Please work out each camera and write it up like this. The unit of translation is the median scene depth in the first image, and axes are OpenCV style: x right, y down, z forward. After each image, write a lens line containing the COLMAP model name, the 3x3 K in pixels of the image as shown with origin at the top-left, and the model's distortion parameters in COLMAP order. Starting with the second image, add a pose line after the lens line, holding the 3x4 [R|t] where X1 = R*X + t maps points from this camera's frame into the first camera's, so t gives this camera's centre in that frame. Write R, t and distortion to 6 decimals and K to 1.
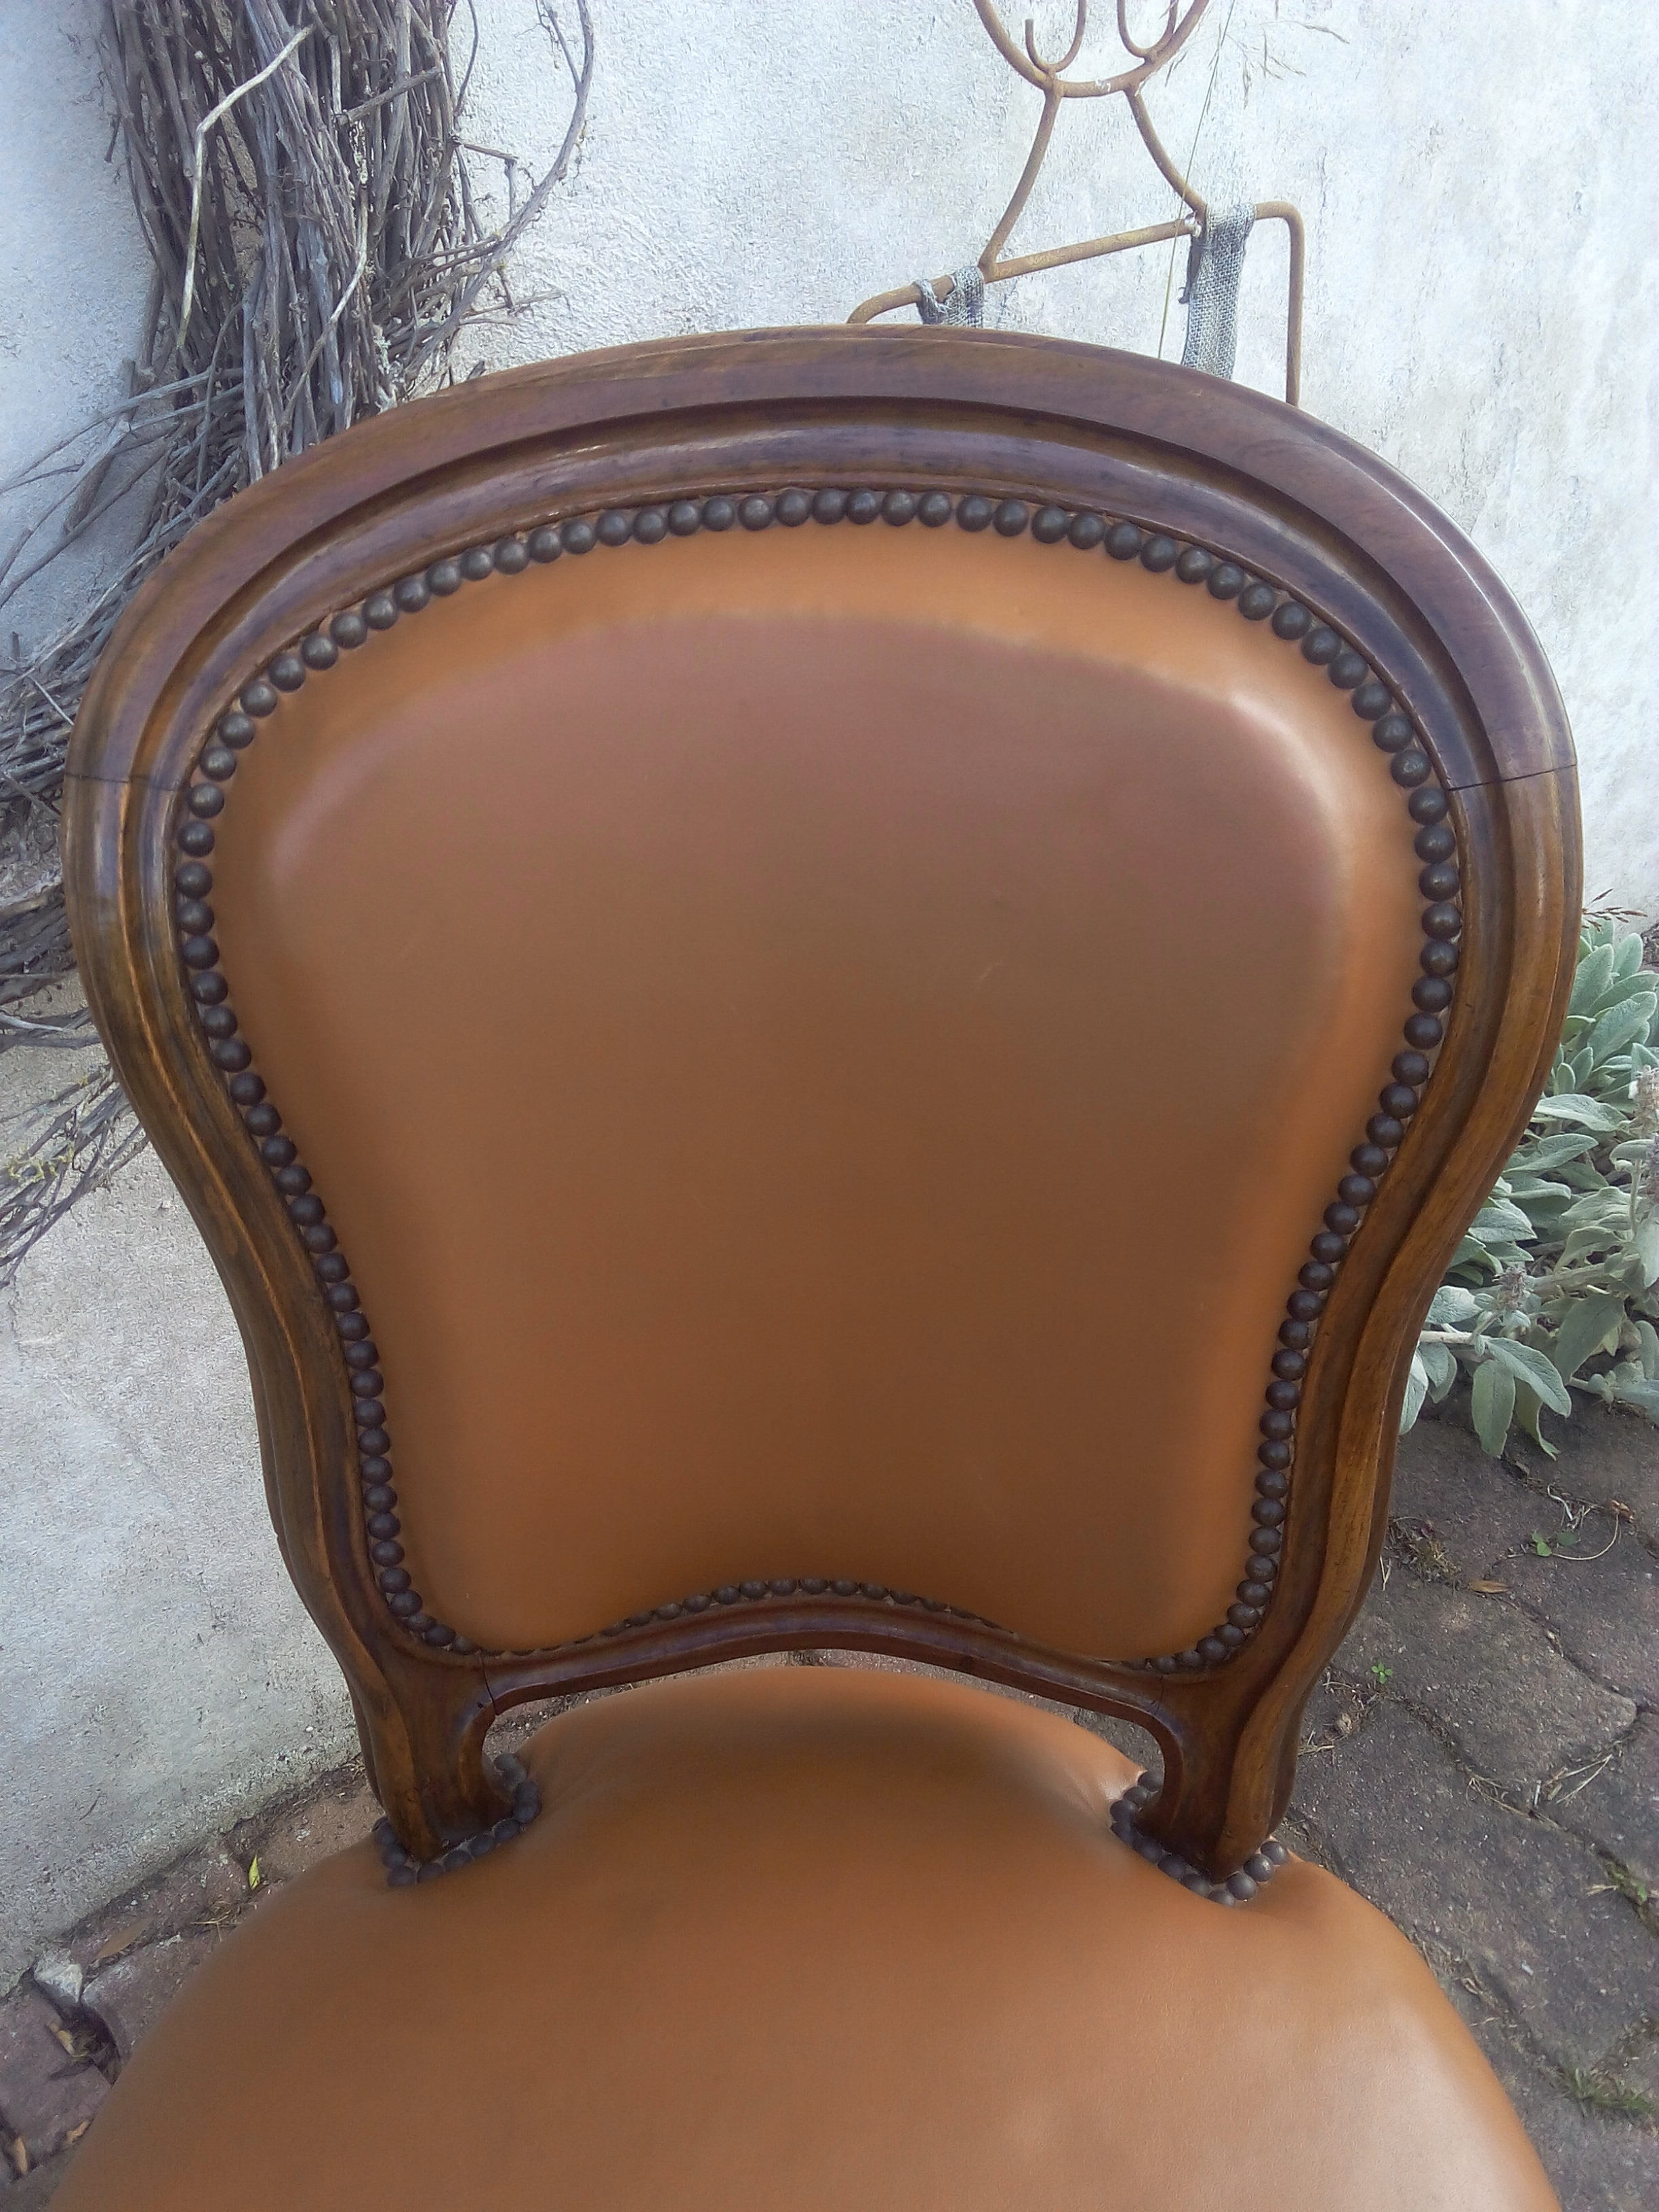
lens RADIAL K [[1846.5, 0, 950.4], [0, 1846.5, 1103.4], [0, 0, 1]] dist [-0.077719, 0.163007]
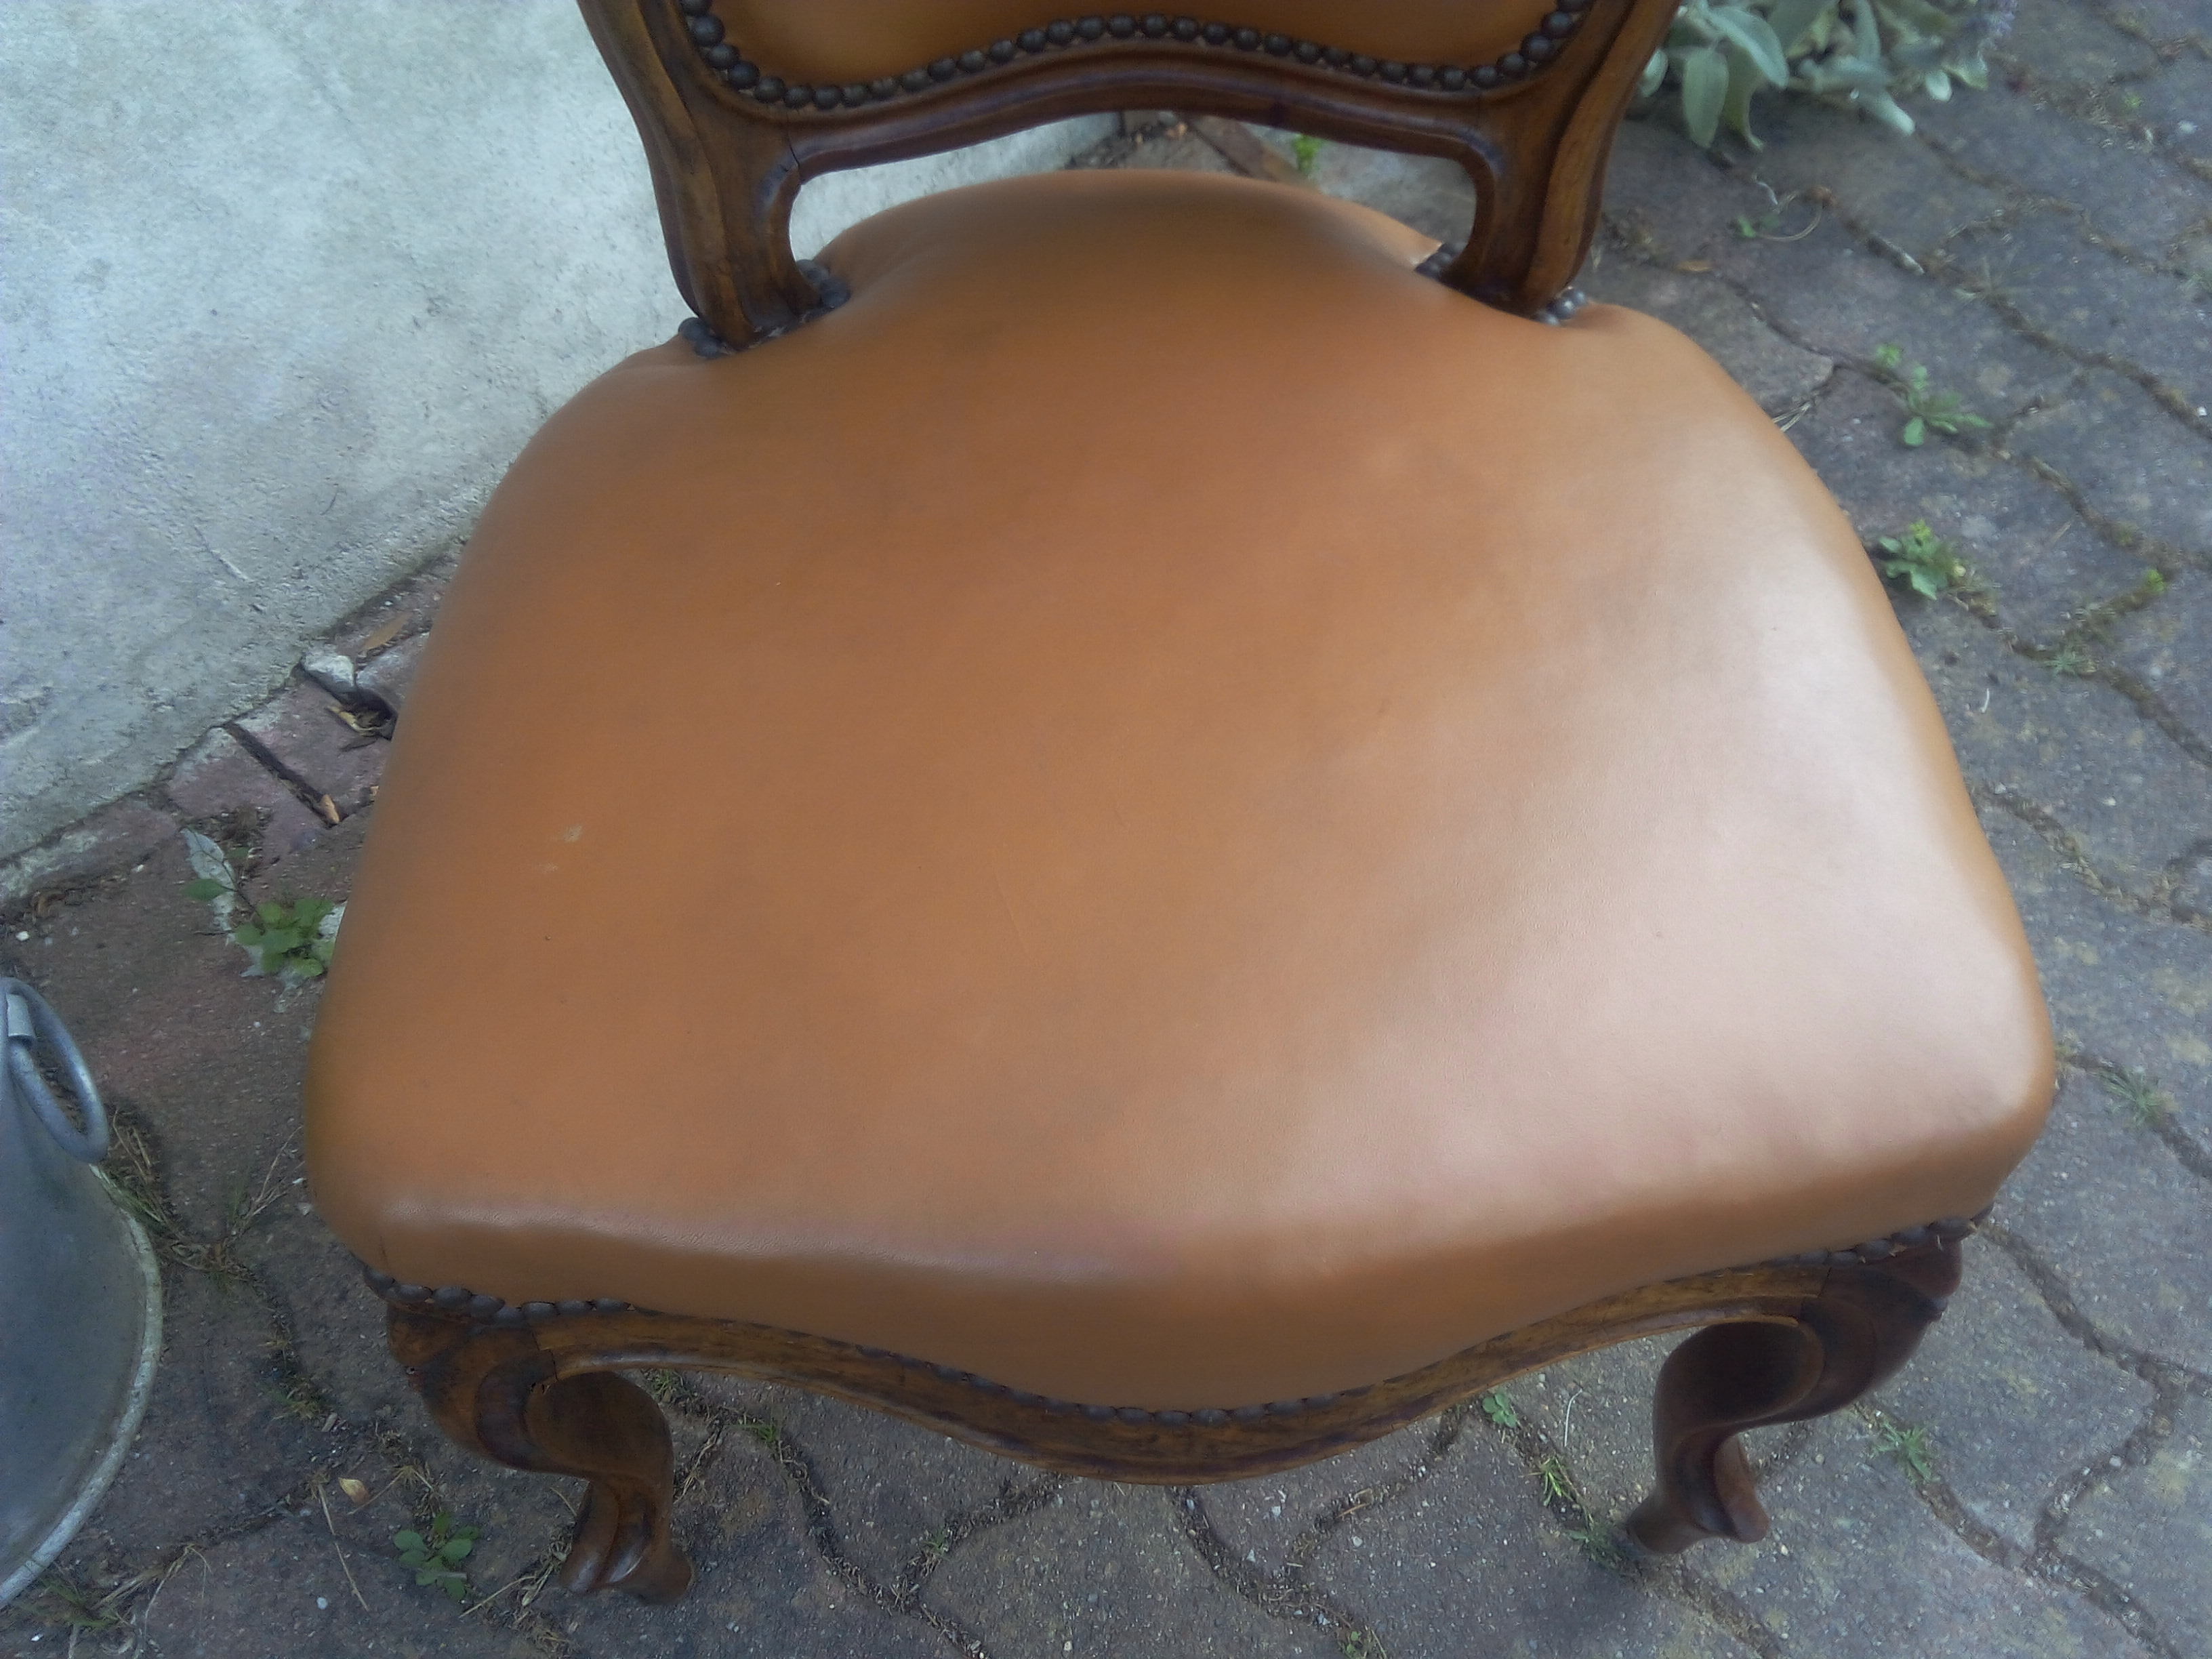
lens RADIAL K [[1839.6, 0, 1161.7], [0, 1839.6, 827.9], [0, 0, 1]] dist [-0.065150, 0.129845]
pose [[0.995761, -0.050003, 0.077198, -0.104242], [0.023142, 0.948518, 0.315878, 0.250427], [-0.089018, -0.312753, 0.945654, -0.036608]]
